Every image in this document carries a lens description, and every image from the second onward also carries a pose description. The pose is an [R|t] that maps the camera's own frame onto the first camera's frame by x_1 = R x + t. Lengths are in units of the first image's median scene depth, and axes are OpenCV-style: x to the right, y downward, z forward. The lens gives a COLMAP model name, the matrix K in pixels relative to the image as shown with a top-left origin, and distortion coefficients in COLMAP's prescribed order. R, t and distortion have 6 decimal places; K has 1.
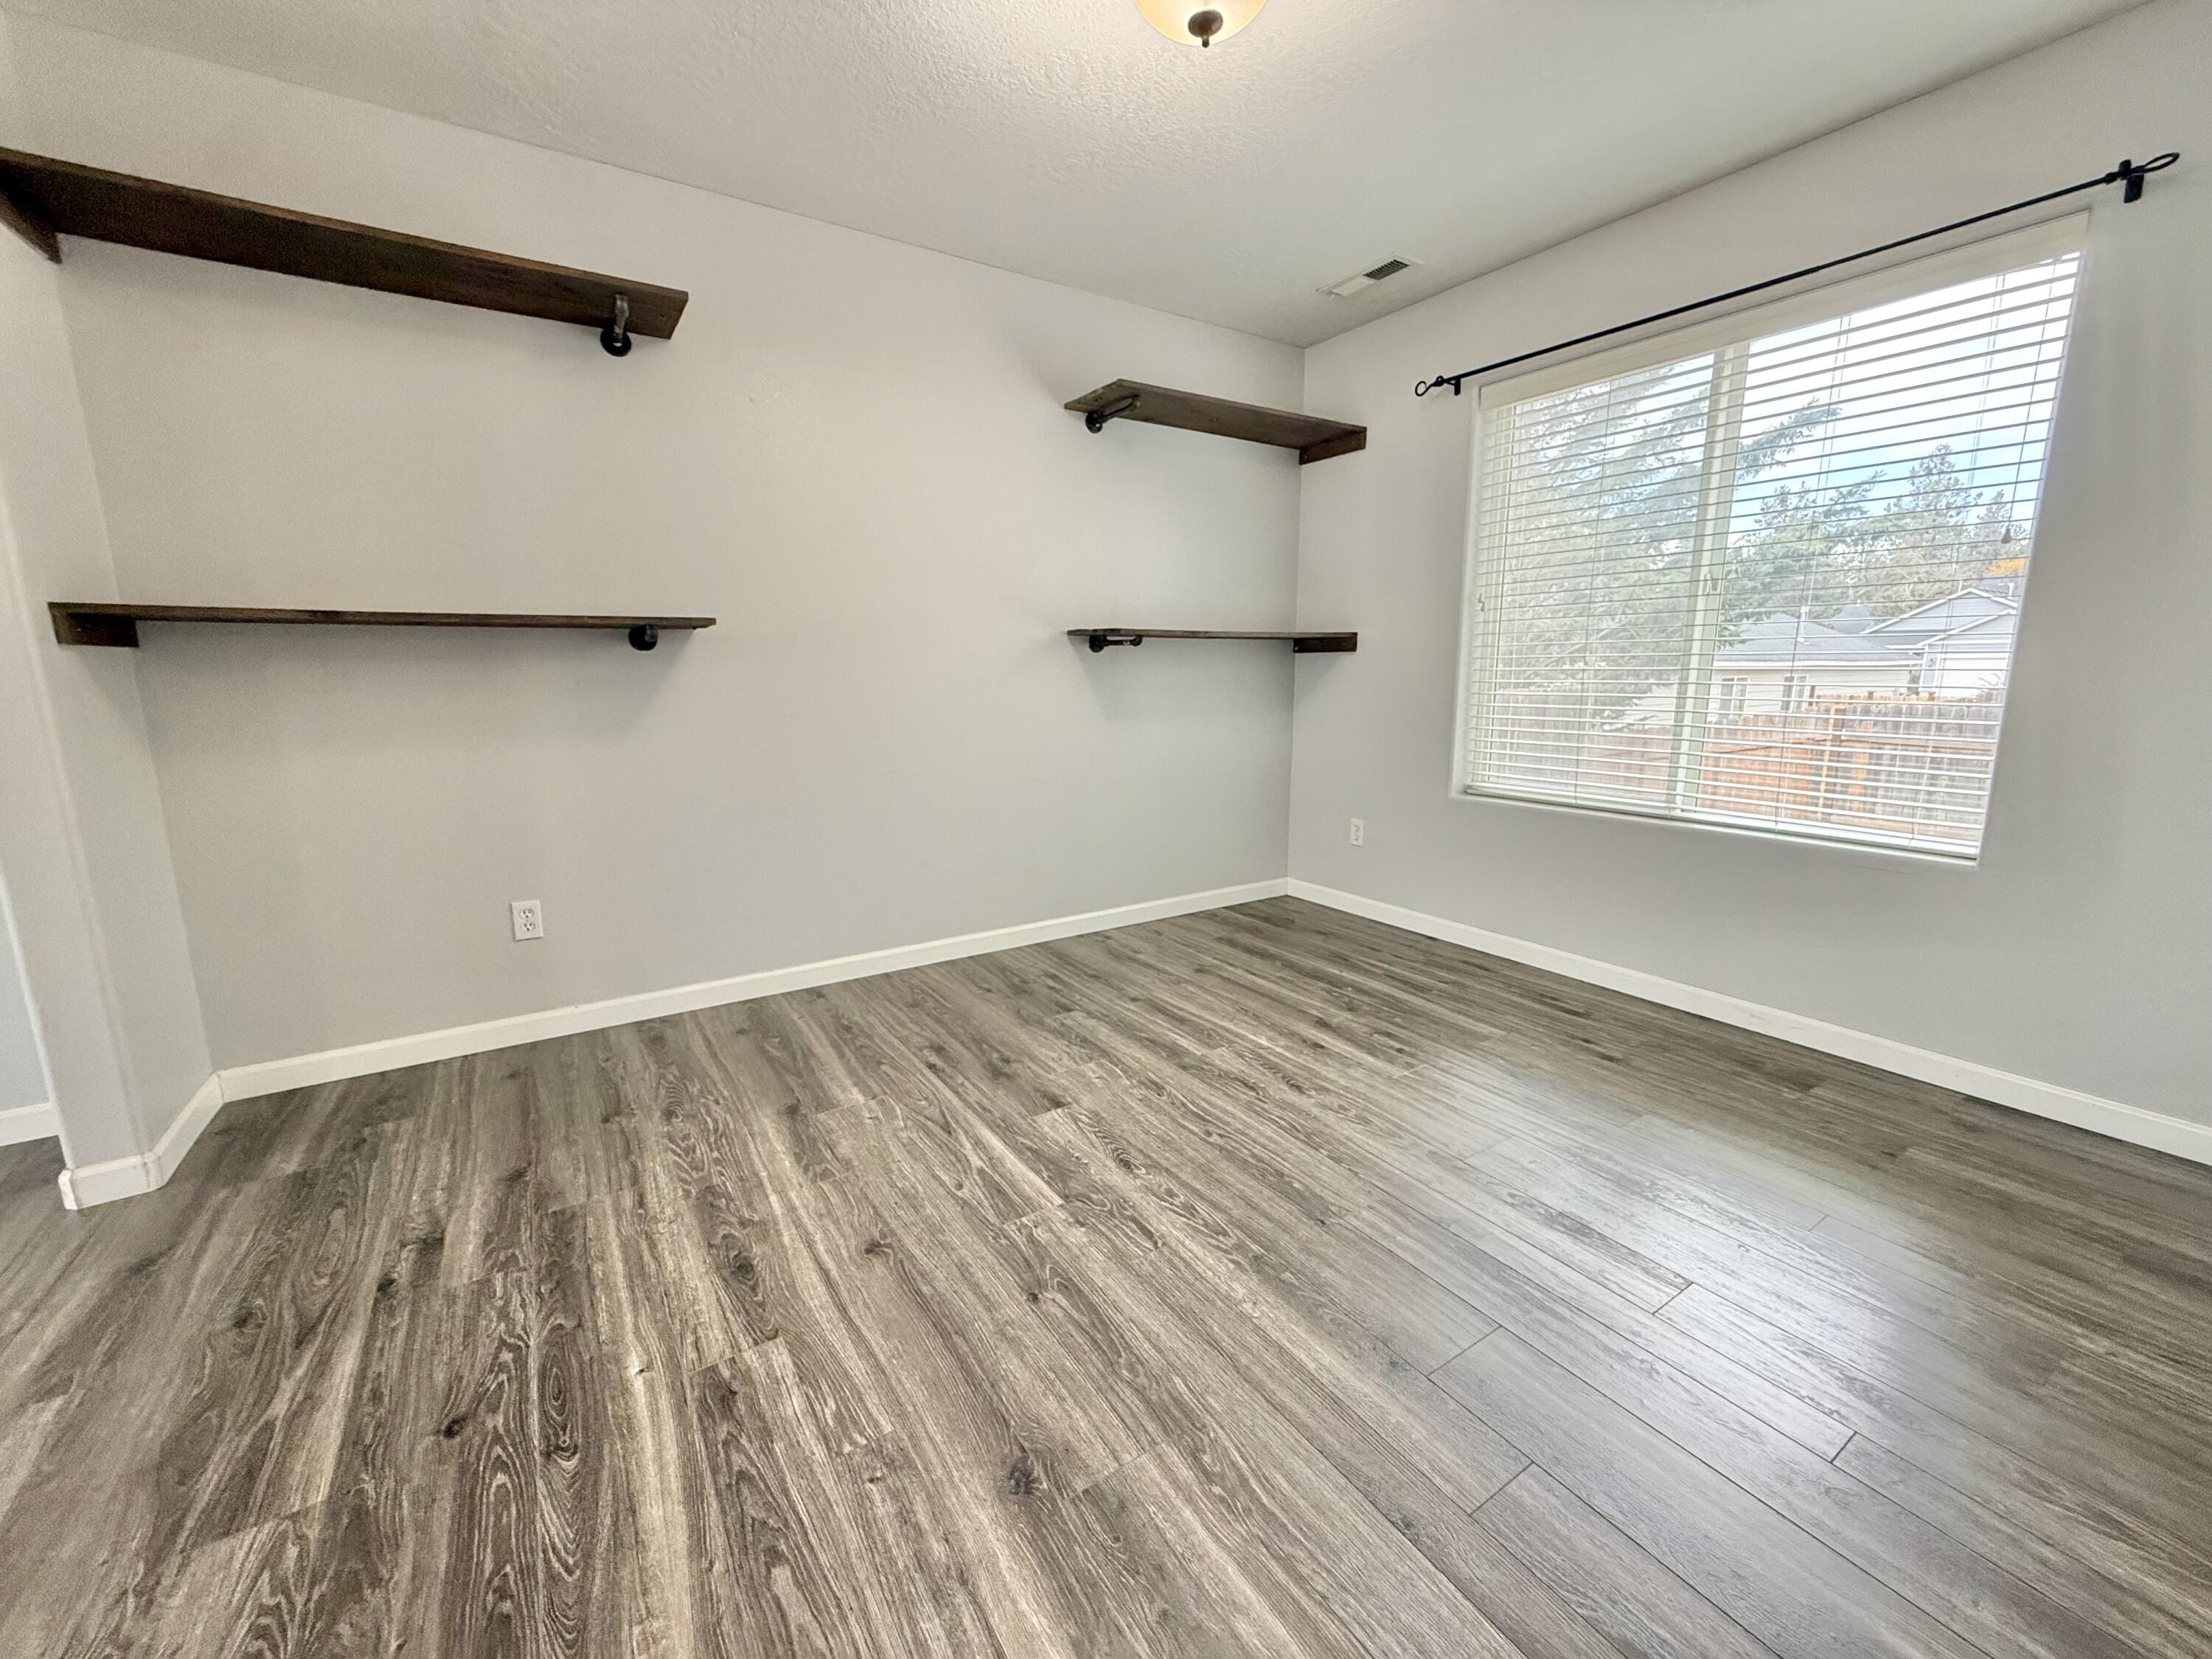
lens RADIAL K [[890.5, 0, 1106.0], [0, 890.5, 829.5], [0, 0, 1]] dist [-0.000682, -0.000012]
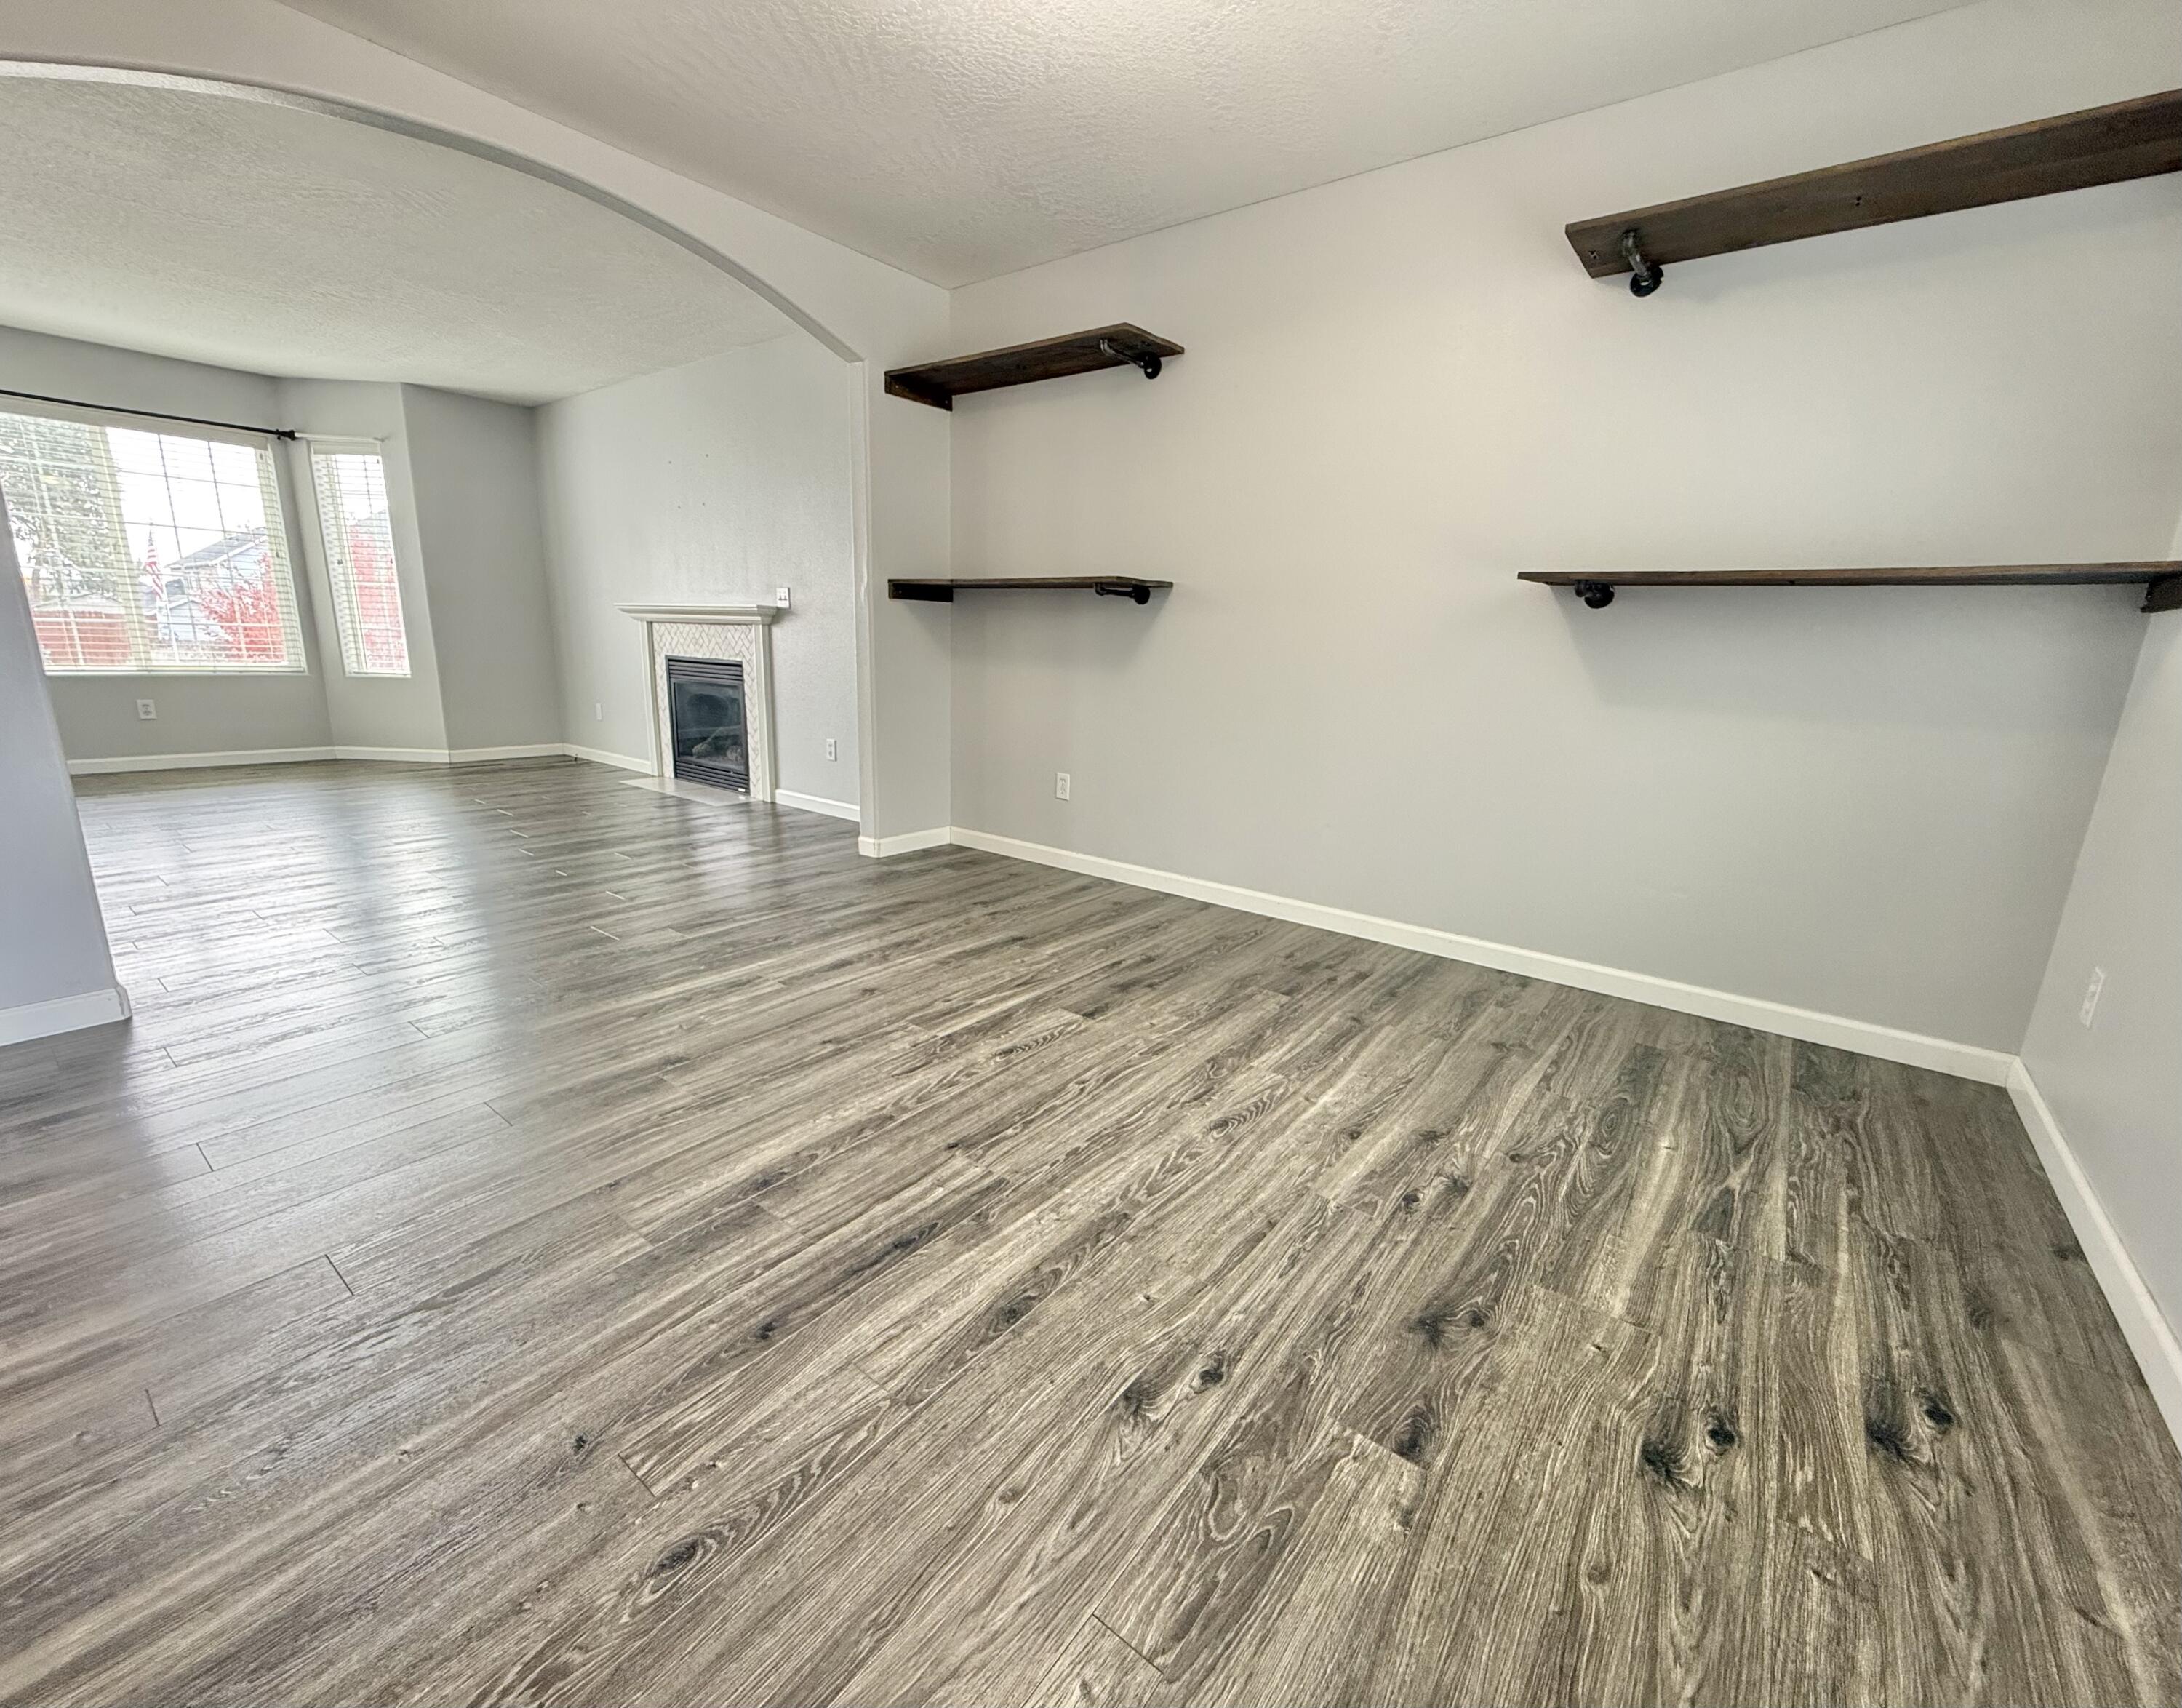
lens RADIAL K [[918.0, 0, 1091.0], [0, 918.0, 854.0], [0, 0, 1]] dist [0.001668, -0.000007]
pose [[0.322047, 0.235361, -0.917001, 0.841422], [-0.204856, 0.962981, 0.175218, -0.072730], [0.924294, 0.131424, 0.358340, 0.511827]]
